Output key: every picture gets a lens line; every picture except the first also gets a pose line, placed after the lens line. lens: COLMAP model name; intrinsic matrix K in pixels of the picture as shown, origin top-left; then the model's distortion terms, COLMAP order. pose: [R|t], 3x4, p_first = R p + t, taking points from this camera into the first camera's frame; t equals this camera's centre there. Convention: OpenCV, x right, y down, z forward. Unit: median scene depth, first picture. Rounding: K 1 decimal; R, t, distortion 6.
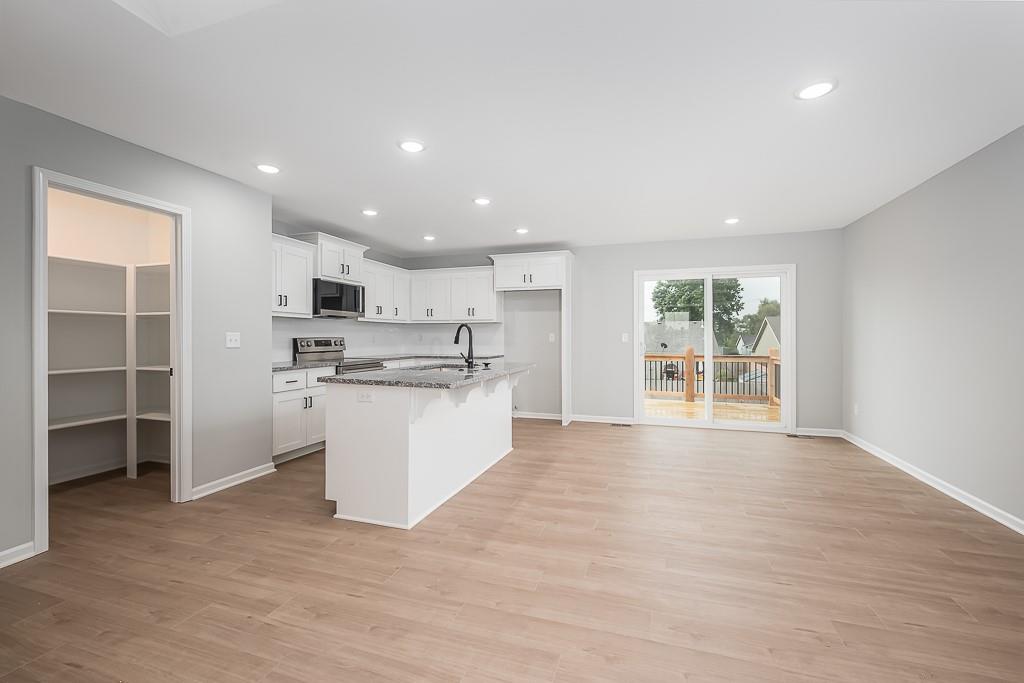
lens RADIAL K [[437.1, 0, 508.4], [0, 437.1, 338.0], [0, 0, 1]] dist [-0.002293, -0.001182]
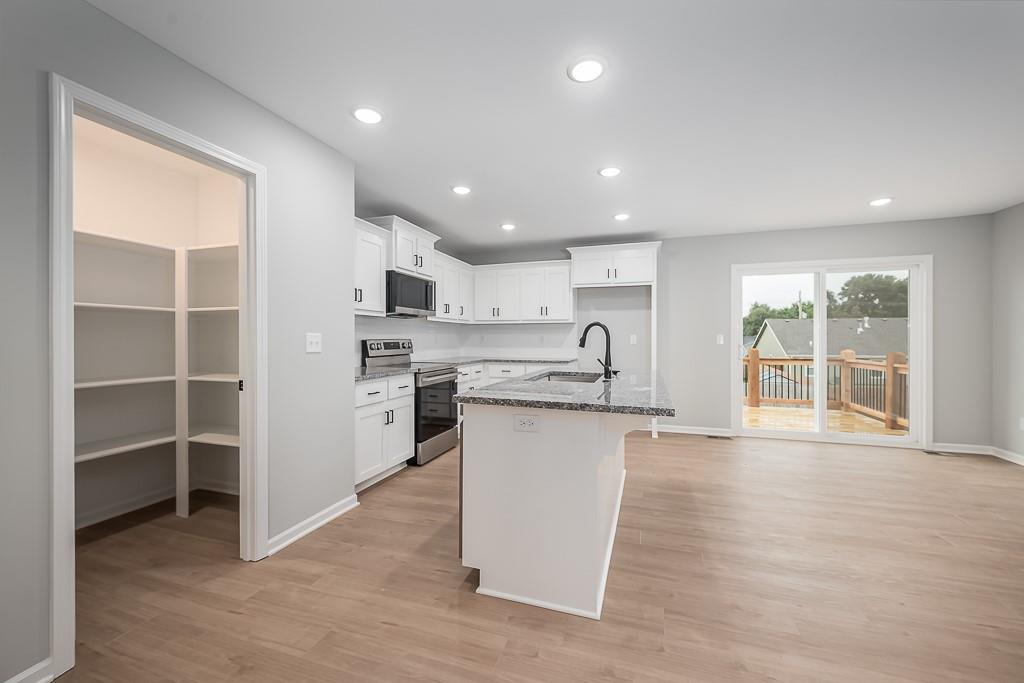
lens RADIAL K [[408.1, 0, 507.4], [0, 408.1, 339.3], [0, 0, 1]] dist [0.001152, -0.000416]
pose [[0.999989, 0.000391, -0.004767, -0.266384], [-0.000390, 1.000000, 0.000208, -0.001722], [0.004767, -0.000206, 0.999989, 0.257533]]
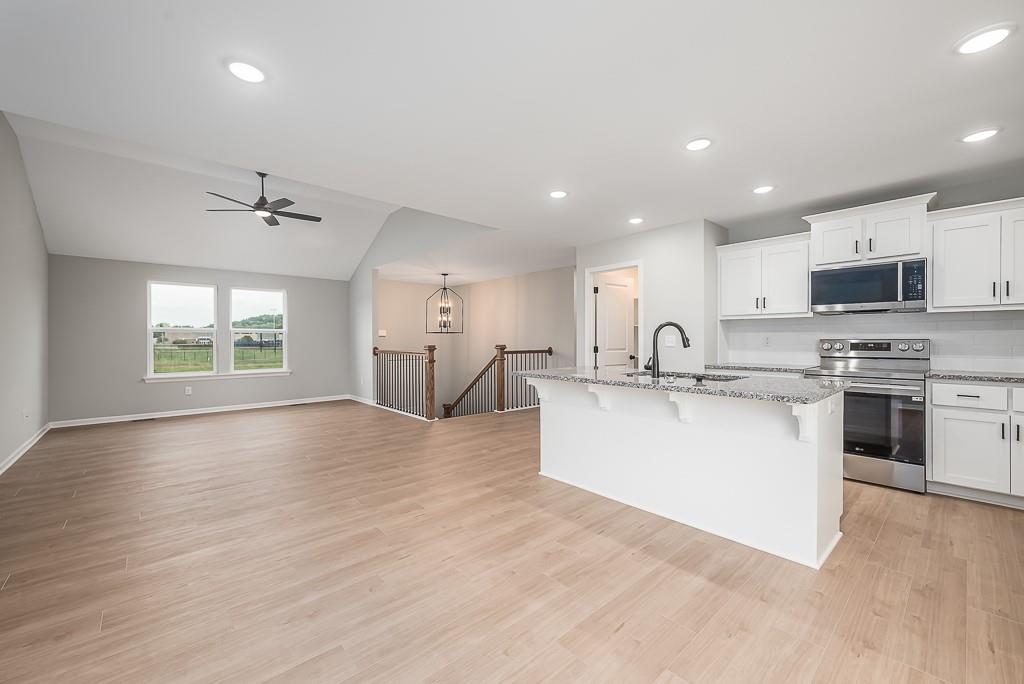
lens RADIAL K [[408.1, 0, 515.5], [0, 408.1, 340.8], [0, 0, 1]] dist [0.001152, -0.000416]
pose [[-0.488907, 0.005897, -0.872316, 0.706440], [0.001015, 0.999980, 0.006192, -0.004781], [0.872335, 0.002142, -0.488903, 1.146905]]
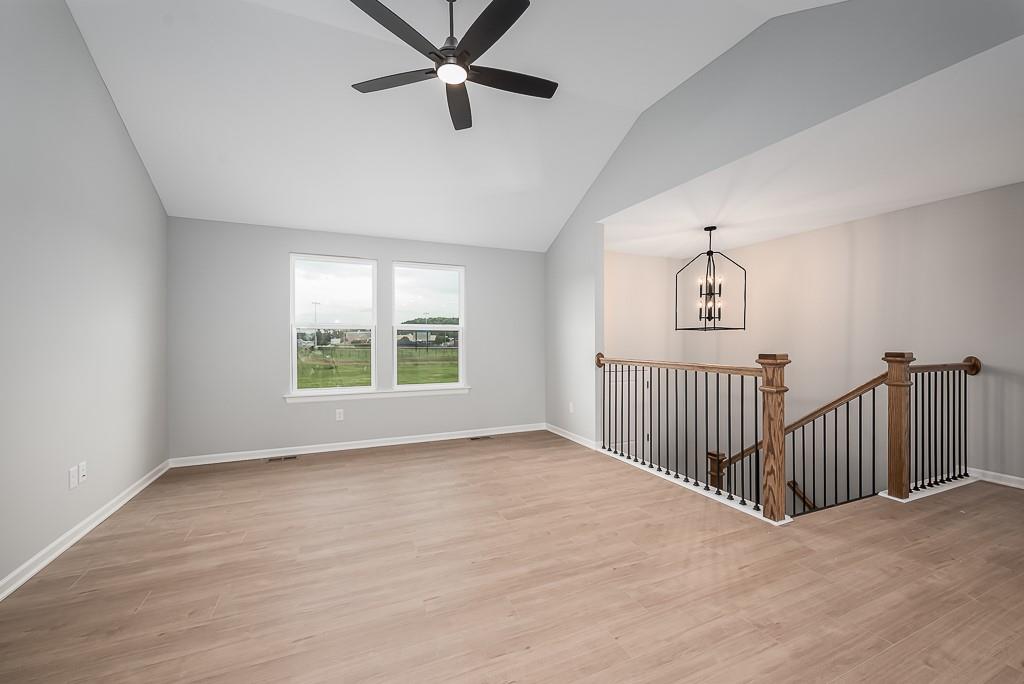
lens RADIAL K [[408.1, 0, 521.2], [0, 408.1, 340.4], [0, 0, 1]] dist [0.001152, -0.000416]
pose [[-0.728407, 0.002259, -0.685141, 0.289107], [0.000148, 0.999995, 0.003139, -0.003164], [0.685145, 0.002185, -0.728404, 0.283925]]
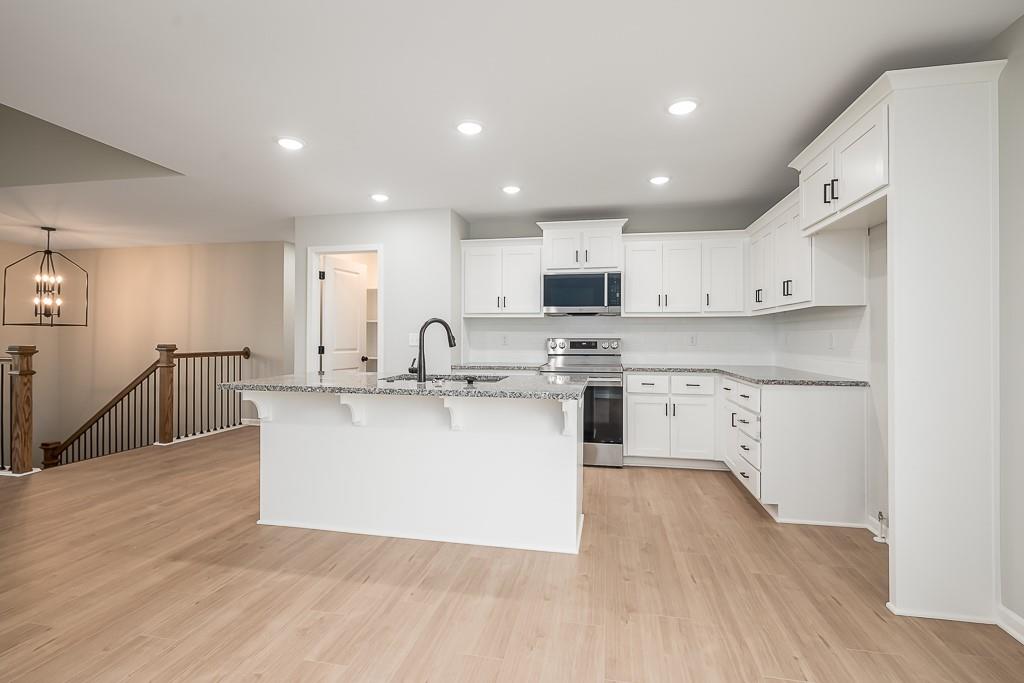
lens RADIAL K [[475.2, 0, 510.3], [0, 475.2, 334.3], [0, 0, 1]] dist [0.000397, -0.000310]
pose [[0.122723, -0.004973, -0.992428, 0.697554], [-0.005844, 0.999966, -0.005733, -0.004612], [0.992424, 0.006503, 0.122690, 1.050160]]
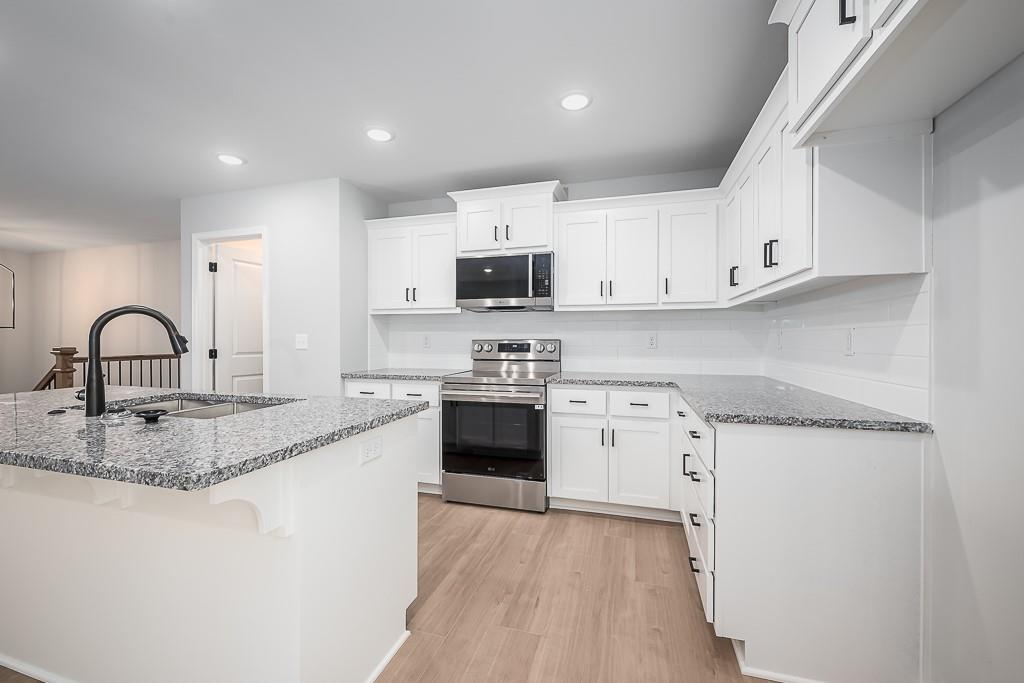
lens RADIAL K [[408.1, 0, 510.4], [0, 408.1, 341.9], [0, 0, 1]] dist [0.001152, -0.000416]
pose [[0.033999, 0.009328, -0.999378, 0.311712], [-0.002301, 0.999955, 0.009255, -0.004728], [0.999419, 0.001985, 0.034019, 1.378917]]
